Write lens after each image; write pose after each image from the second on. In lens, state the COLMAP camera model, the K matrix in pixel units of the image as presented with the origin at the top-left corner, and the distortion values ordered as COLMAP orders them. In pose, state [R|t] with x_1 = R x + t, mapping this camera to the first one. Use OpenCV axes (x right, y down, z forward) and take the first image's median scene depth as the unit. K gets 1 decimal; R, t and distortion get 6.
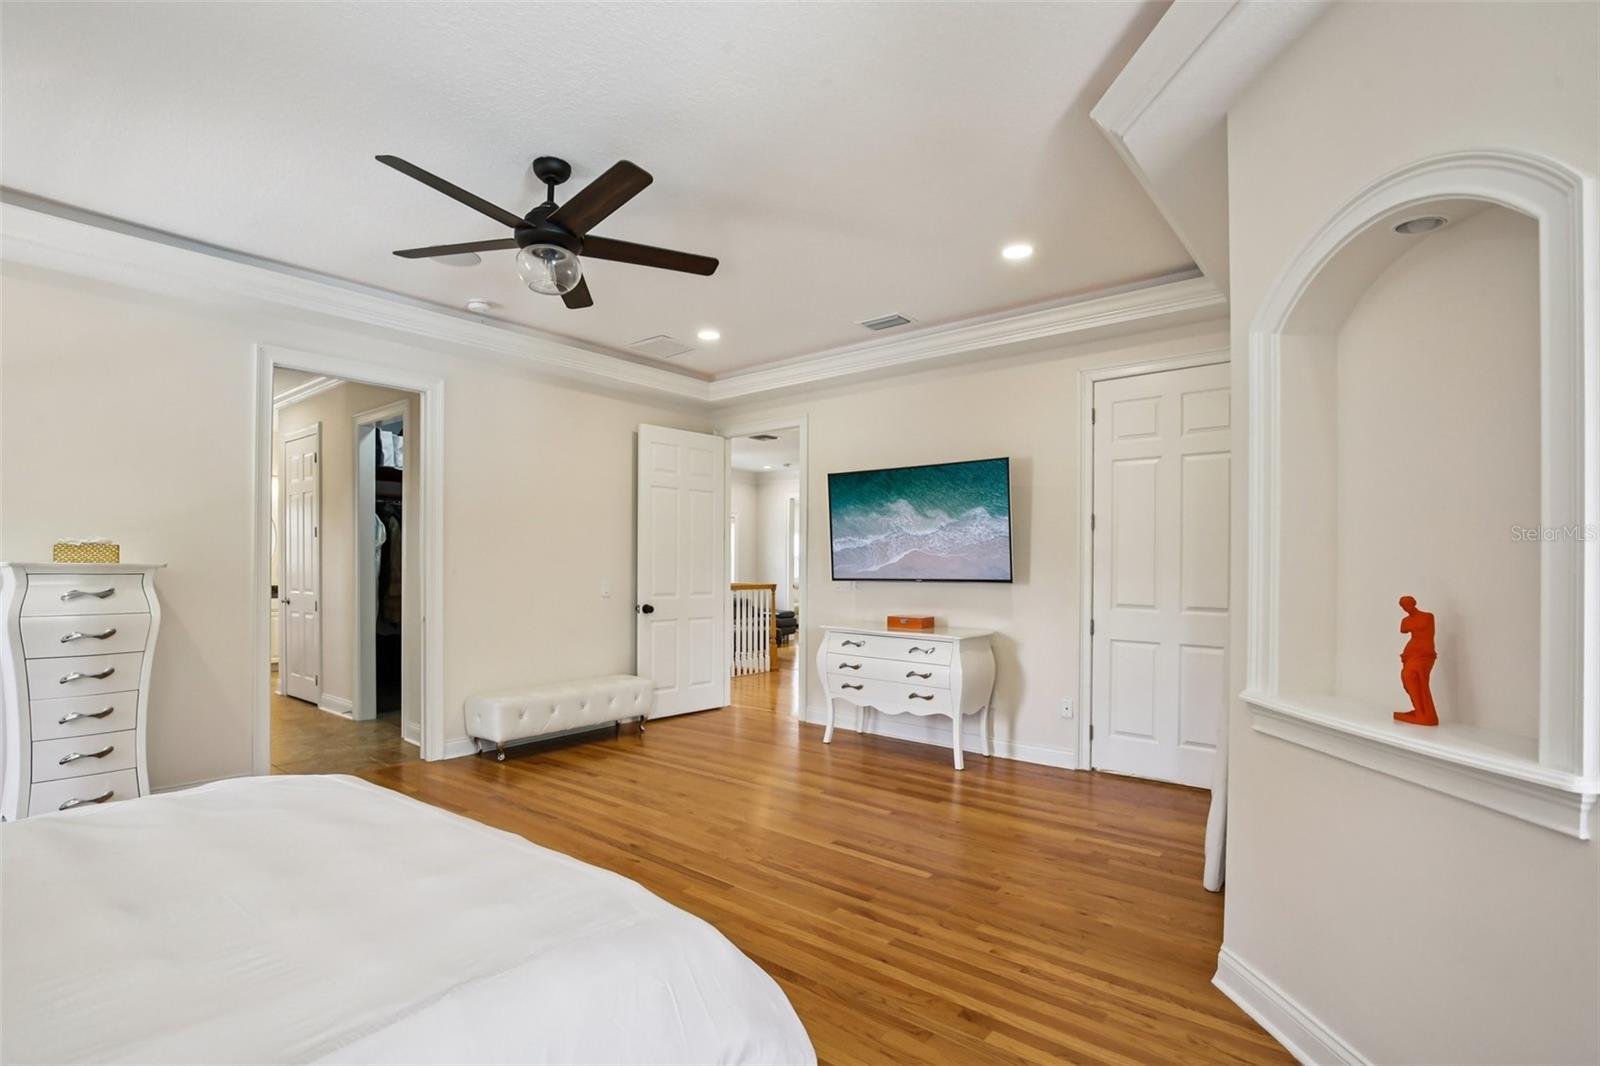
lens RADIAL K [[755.7, 0, 793.2], [0, 755.7, 552.3], [0, 0, 1]] dist [-0.028453, -0.000351]
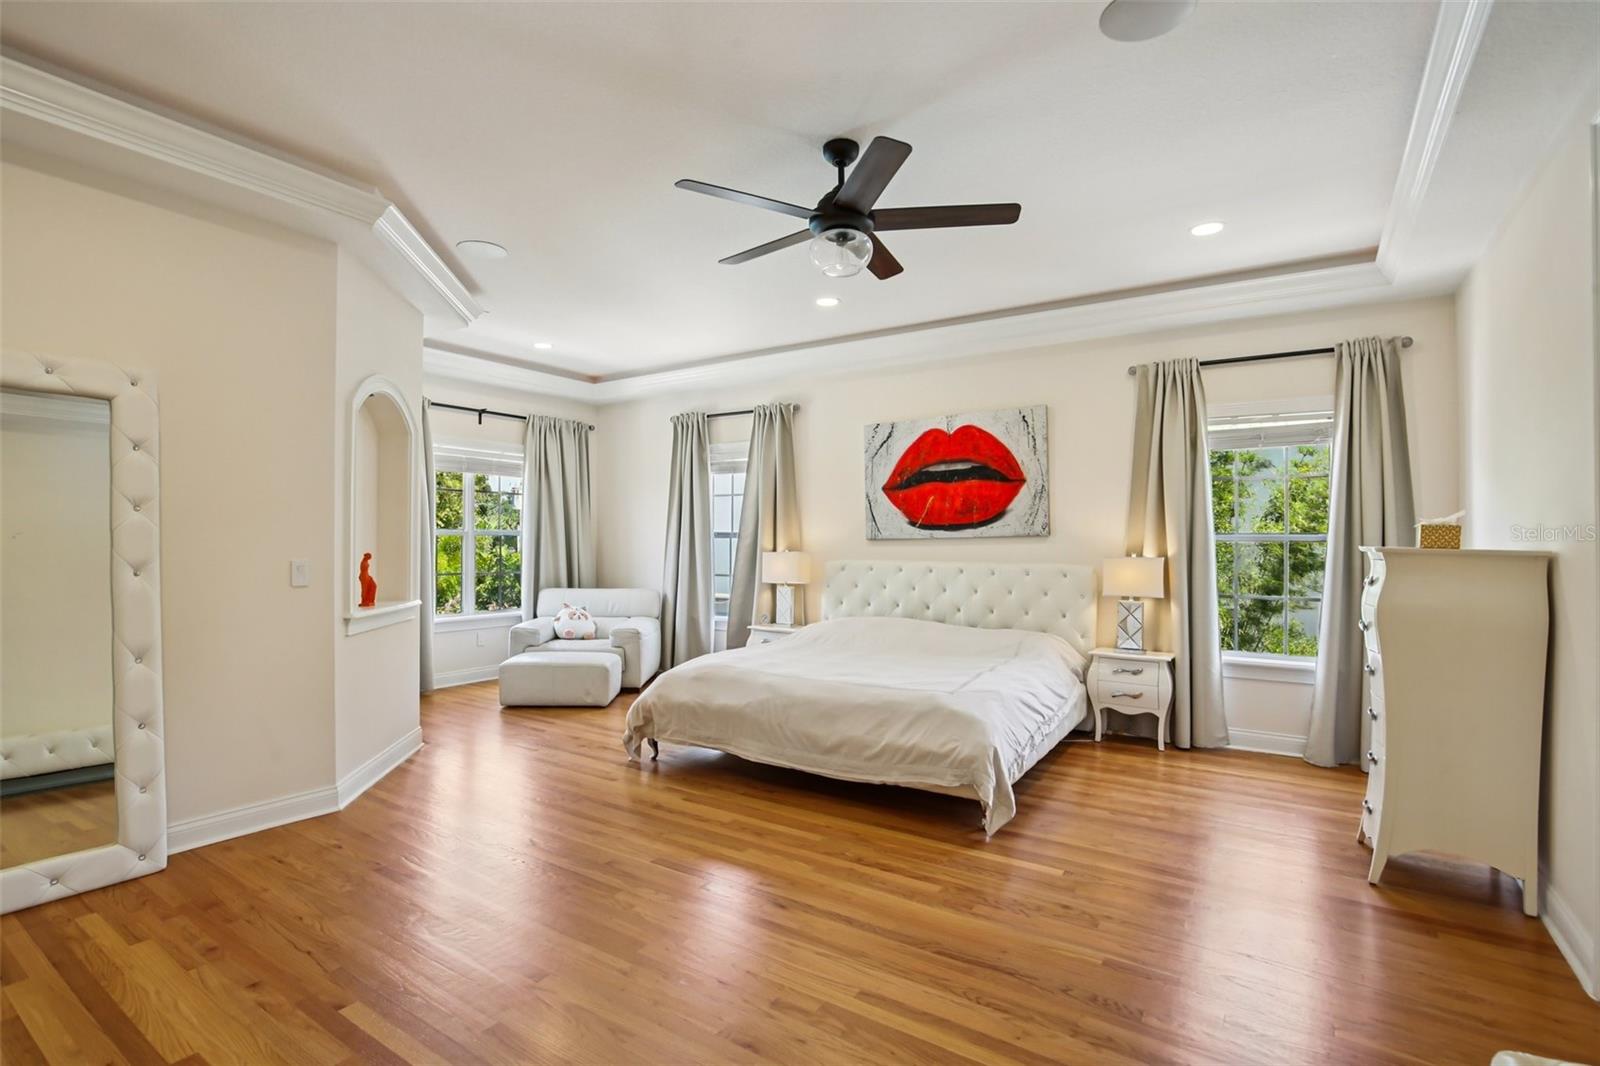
lens RADIAL K [[755.7, 0, 793.2], [0, 755.7, 552.3], [0, 0, 1]] dist [-0.028453, -0.000351]
pose [[-0.995648, -0.007679, -0.092879, -0.119278], [-0.007513, 0.999970, -0.002129, 0.020754], [0.092893, -0.001422, -0.995675, 1.388491]]
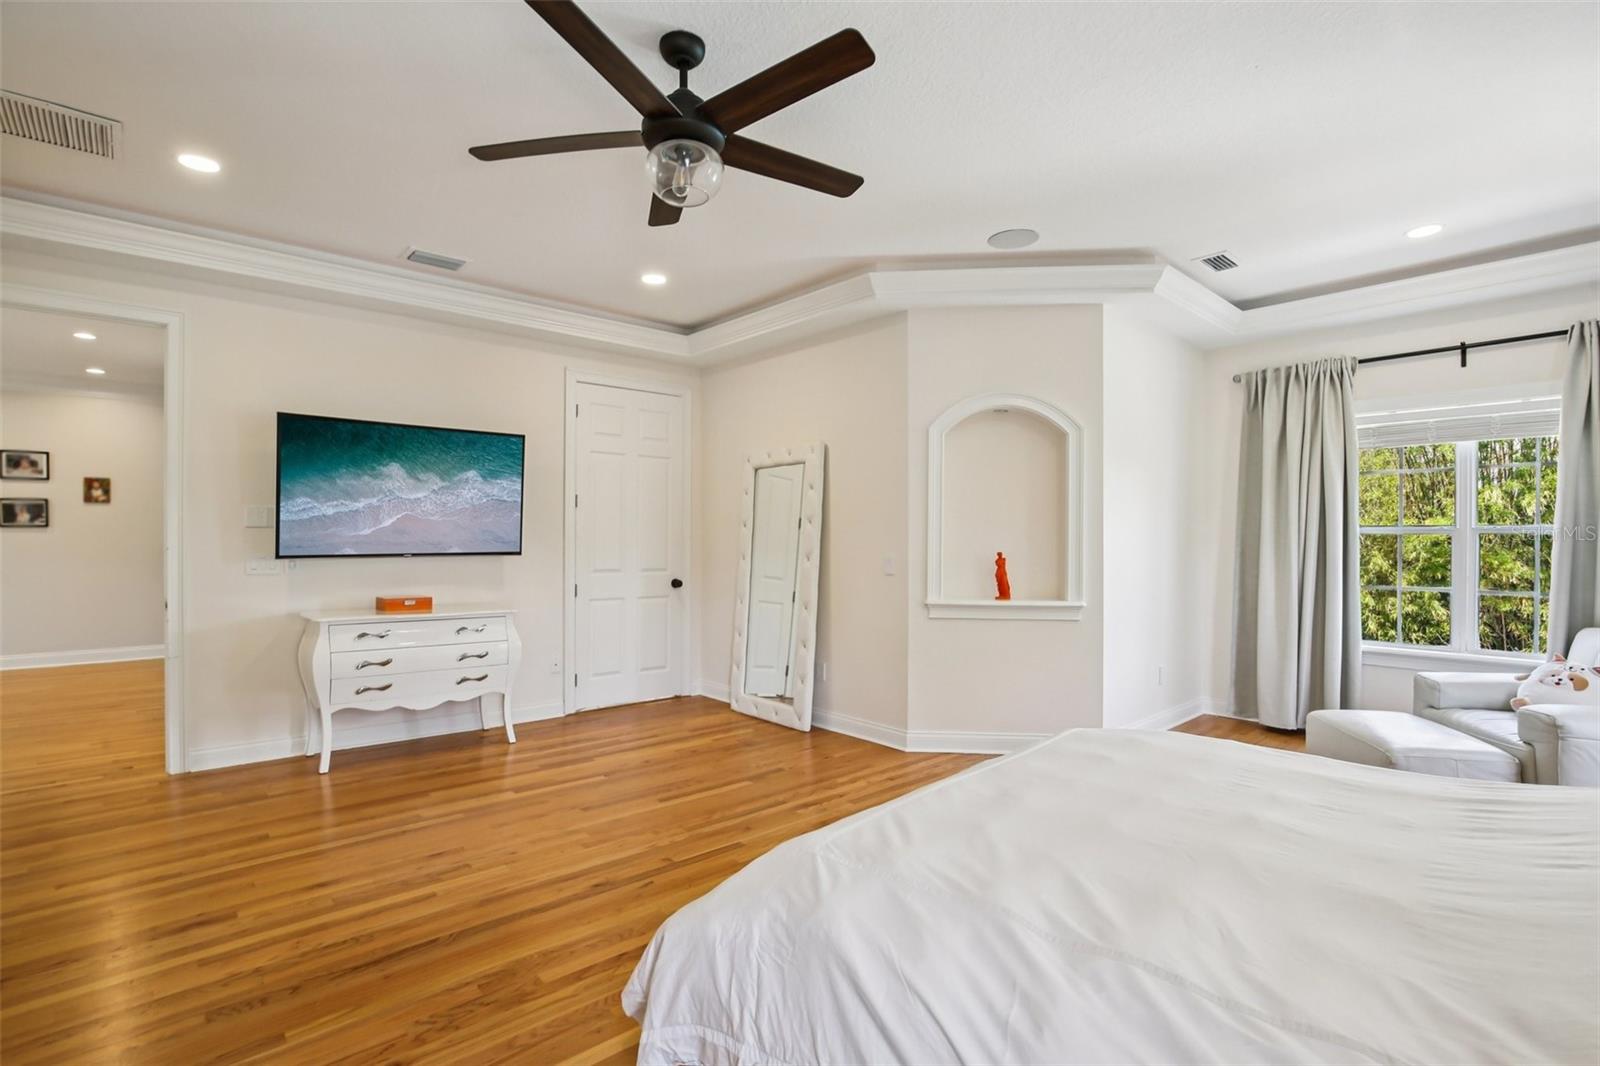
lens RADIAL K [[754.0, 0, 781.3], [0, 754.0, 529.9], [0, 0, 1]] dist [-0.023716, 0.000377]
pose [[0.163745, 0.008995, 0.986462, -0.769891], [-0.019497, 0.999793, -0.005880, 0.005520], [-0.986310, -0.018271, 0.163886, 0.532513]]
